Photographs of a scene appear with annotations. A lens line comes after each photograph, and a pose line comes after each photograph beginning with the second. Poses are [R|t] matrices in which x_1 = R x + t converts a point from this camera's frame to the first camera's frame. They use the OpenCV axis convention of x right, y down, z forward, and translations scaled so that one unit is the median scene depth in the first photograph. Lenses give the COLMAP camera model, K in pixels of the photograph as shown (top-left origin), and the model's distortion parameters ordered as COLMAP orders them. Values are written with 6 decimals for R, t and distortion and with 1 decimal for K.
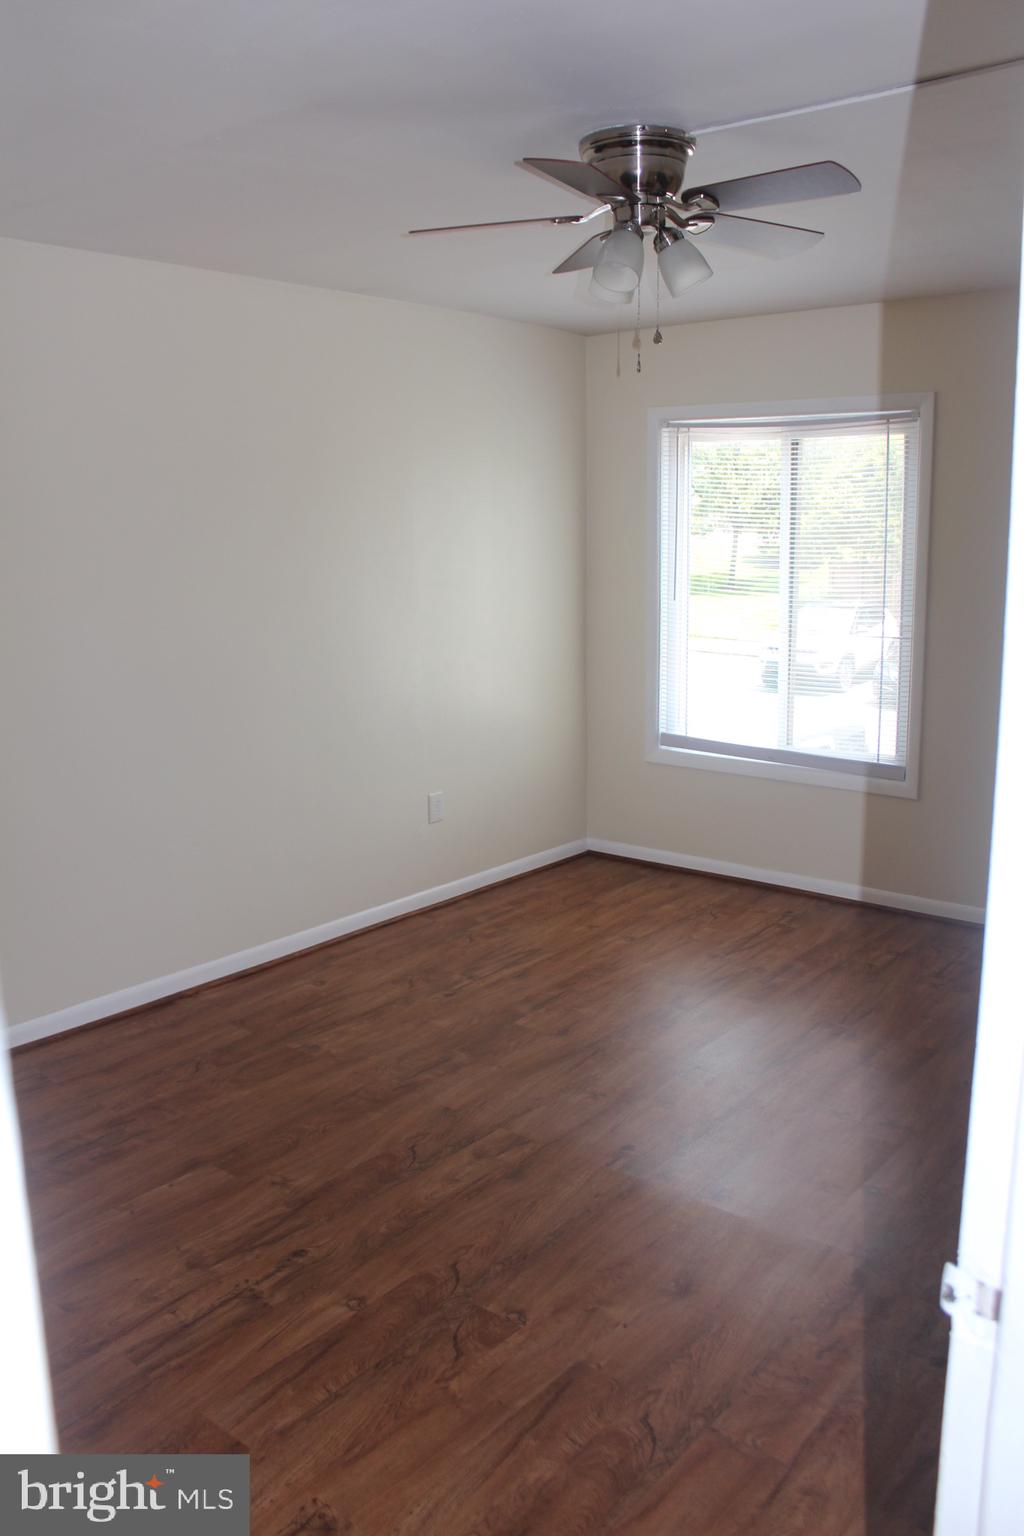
lens RADIAL K [[1260.3, 0, 511.9], [0, 1260.3, 752.2], [0, 0, 1]] dist [-0.171064, 0.147389]
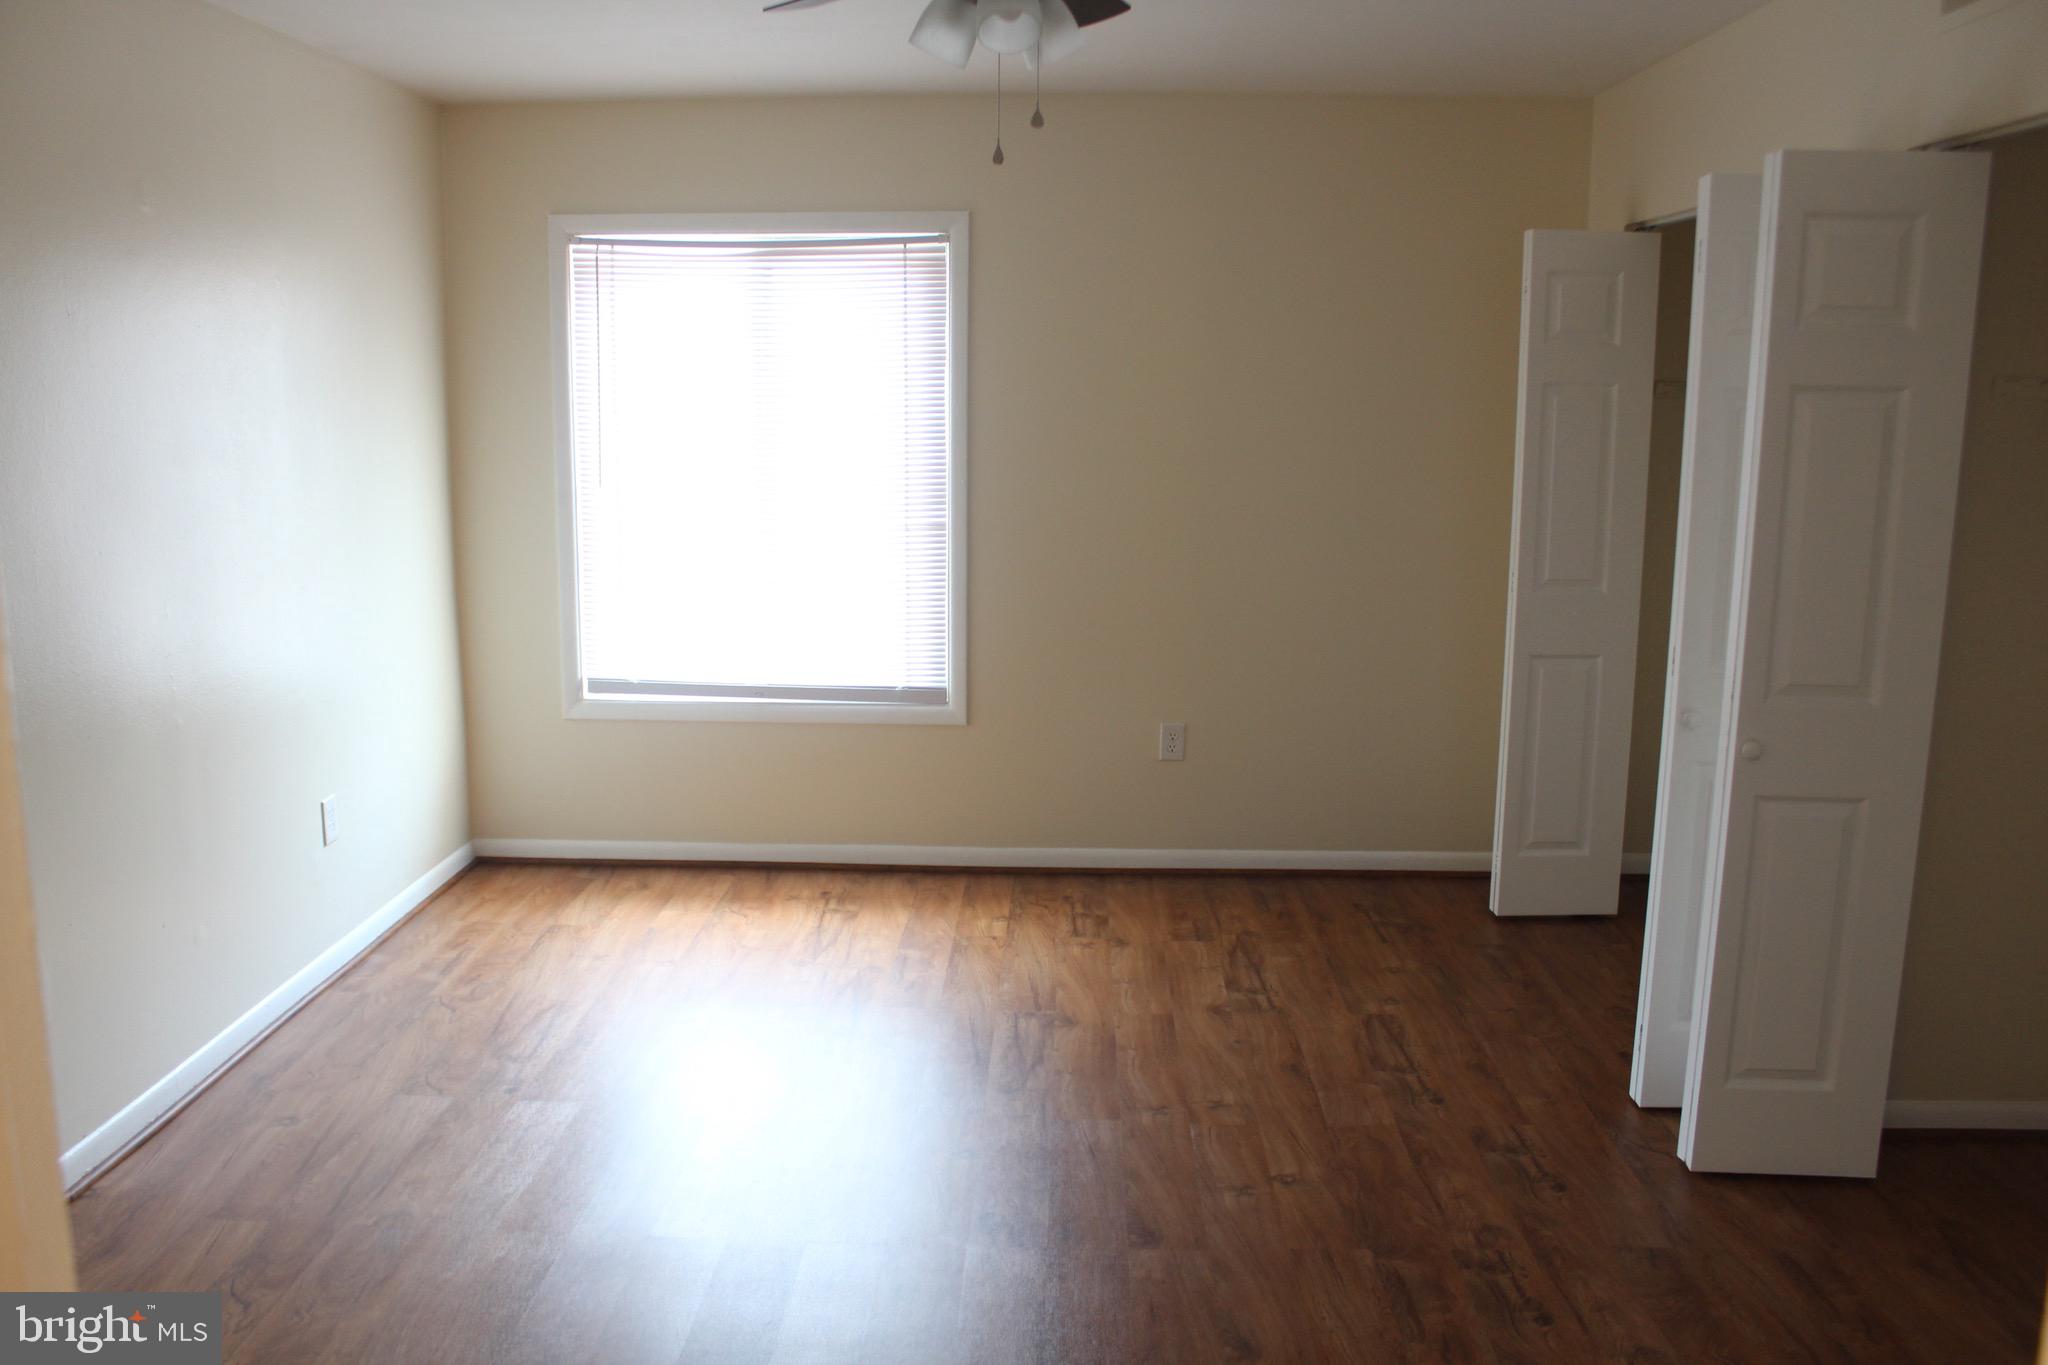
lens RADIAL K [[1680.4, 0, 991.3], [0, 1680.4, 694.8], [0, 0, 1]] dist [-0.171064, 0.147389]
pose [[0.796370, -0.102701, 0.596026, -0.280673], [0.102679, 0.994130, 0.034105, -0.014570], [-0.596030, 0.034039, 0.802240, 0.122493]]
